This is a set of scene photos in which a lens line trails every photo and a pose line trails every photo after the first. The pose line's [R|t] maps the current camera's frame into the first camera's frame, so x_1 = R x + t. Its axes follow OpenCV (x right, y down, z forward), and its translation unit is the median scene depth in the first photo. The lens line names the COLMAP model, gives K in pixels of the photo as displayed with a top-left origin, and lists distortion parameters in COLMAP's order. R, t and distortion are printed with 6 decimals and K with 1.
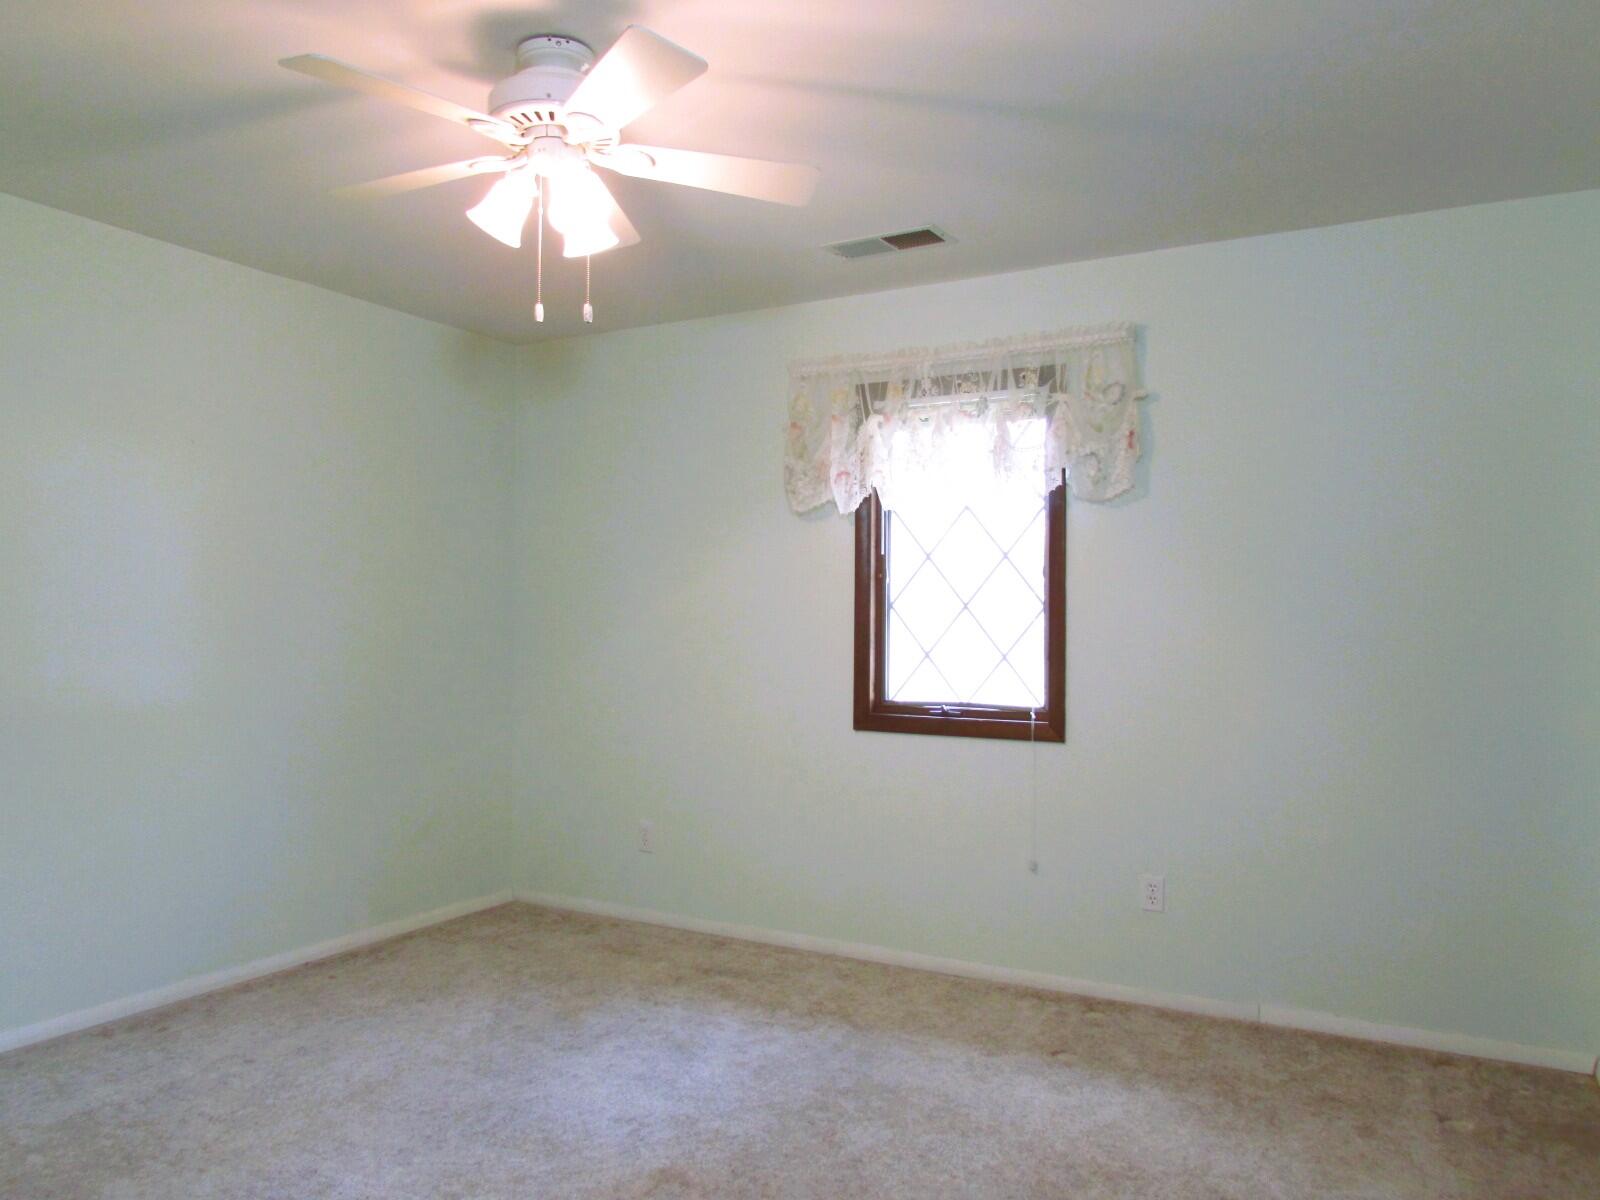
lens RADIAL K [[1135.0, 0, 797.9], [0, 1135.0, 606.8], [0, 0, 1]] dist [-0.034282, 0.010617]
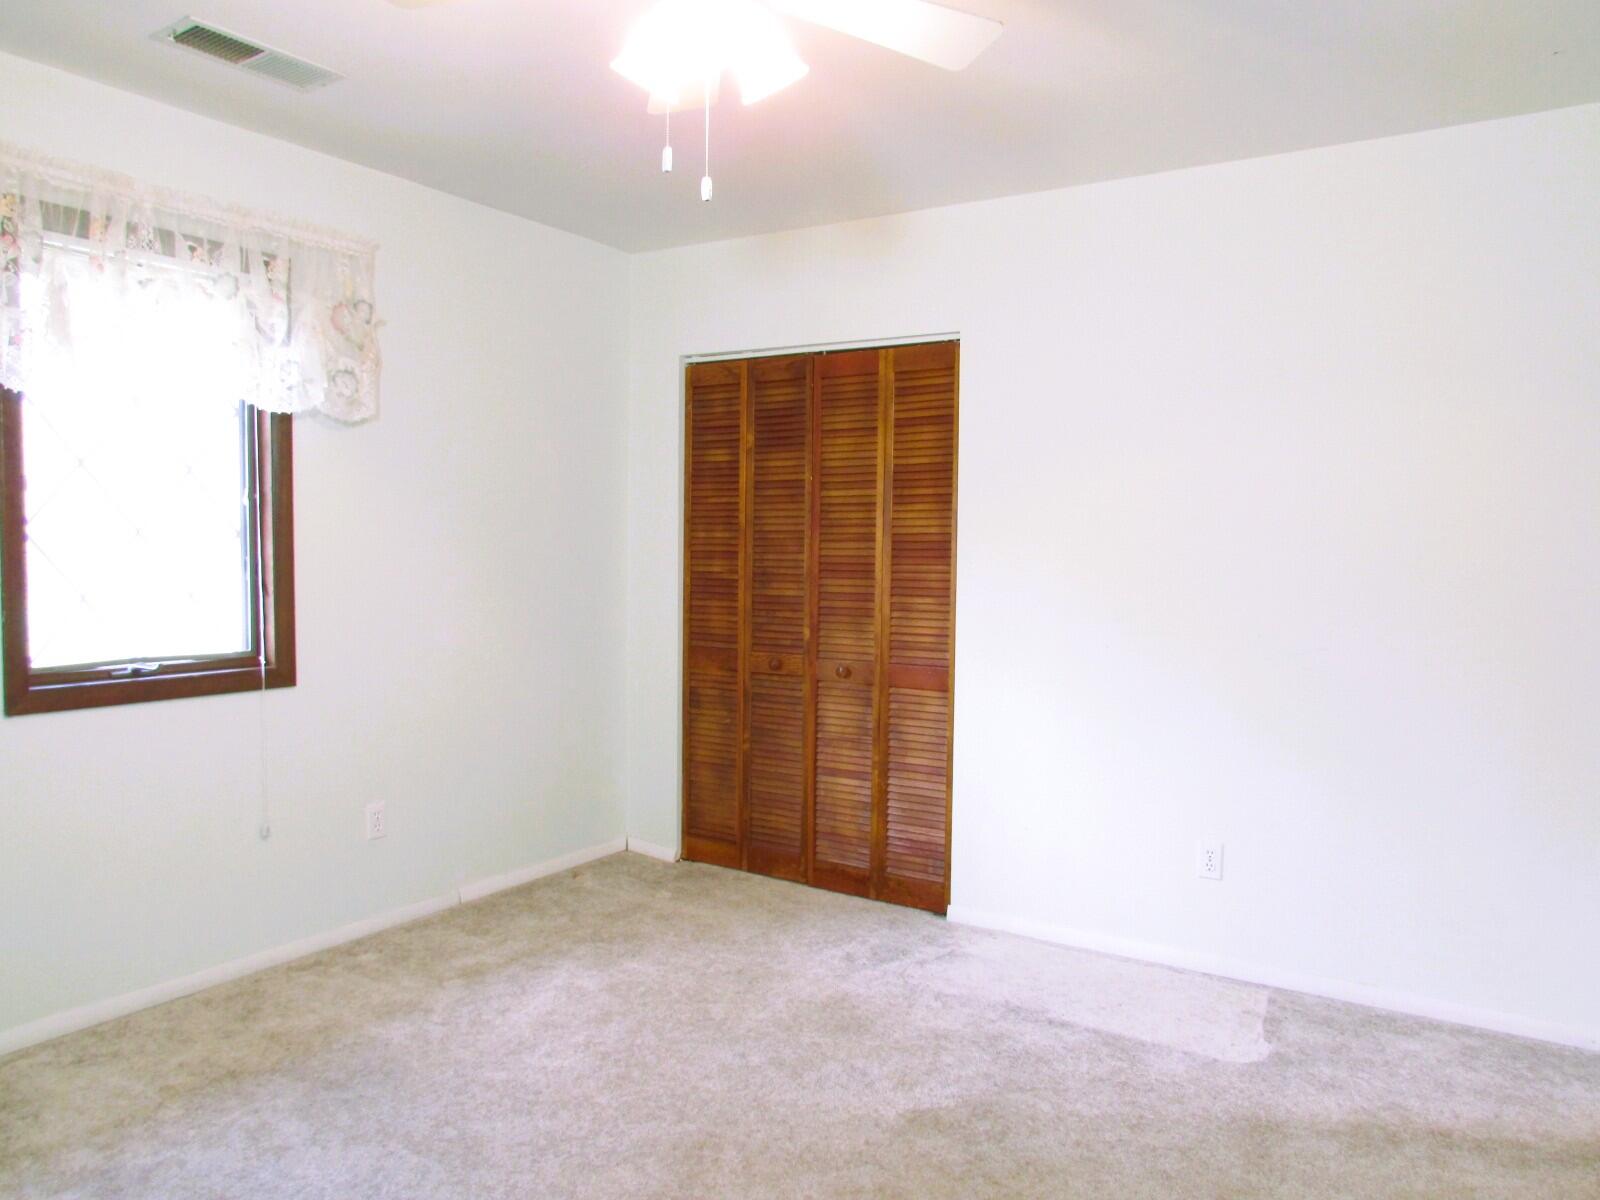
lens RADIAL K [[1135.0, 0, 797.9], [0, 1135.0, 606.8], [0, 0, 1]] dist [-0.034282, 0.010617]
pose [[0.073913, -0.064670, 0.995166, -0.613432], [-0.022147, 0.997543, 0.066470, -0.011276], [-0.997019, -0.026953, 0.072299, 0.528414]]
